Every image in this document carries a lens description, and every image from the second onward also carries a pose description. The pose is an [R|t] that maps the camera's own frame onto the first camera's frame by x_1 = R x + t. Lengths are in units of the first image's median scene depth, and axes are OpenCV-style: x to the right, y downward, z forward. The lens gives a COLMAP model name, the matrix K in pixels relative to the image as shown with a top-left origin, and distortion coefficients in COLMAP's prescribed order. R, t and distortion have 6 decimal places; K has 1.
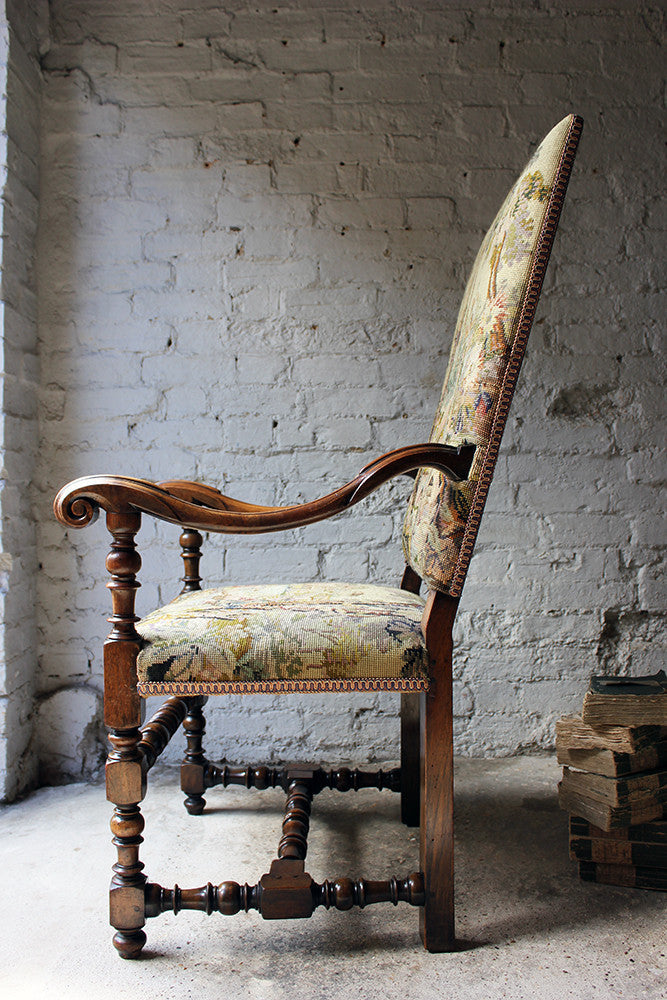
lens RADIAL K [[956.5, 0, 334.9], [0, 956.5, 502.5], [0, 0, 1]] dist [-0.072194, 0.000000]
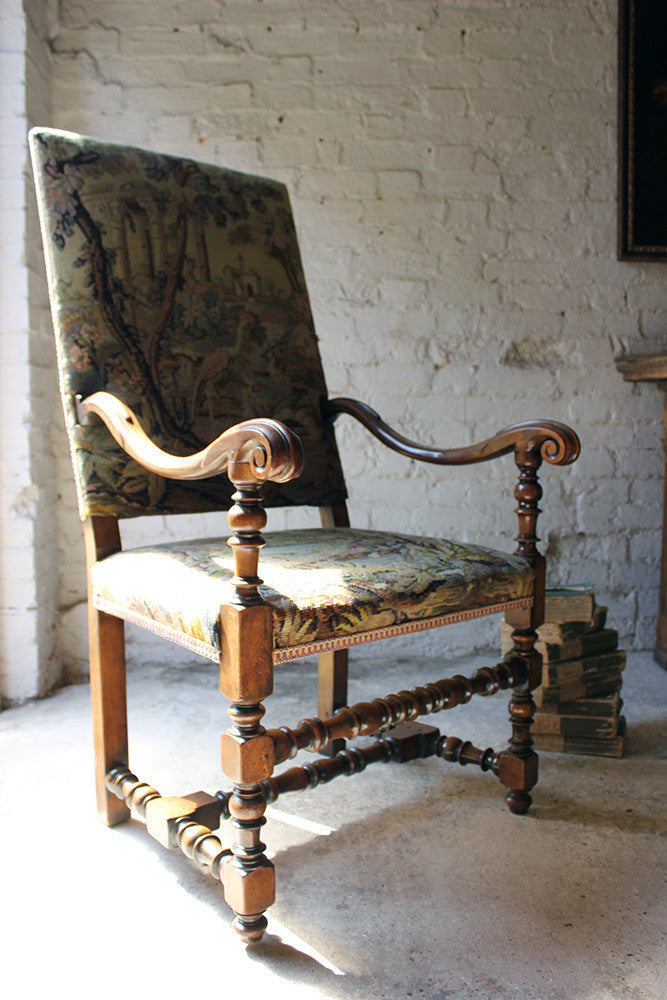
lens RADIAL K [[956.5, 0, 335.8], [0, 956.5, 496.7], [0, 0, 1]] dist [-0.072194, 0.000000]
pose [[0.999478, -0.005230, 0.031875, -0.013434], [0.003110, 0.997801, 0.066205, -0.007506], [-0.032151, -0.066071, 0.997297, -0.155423]]
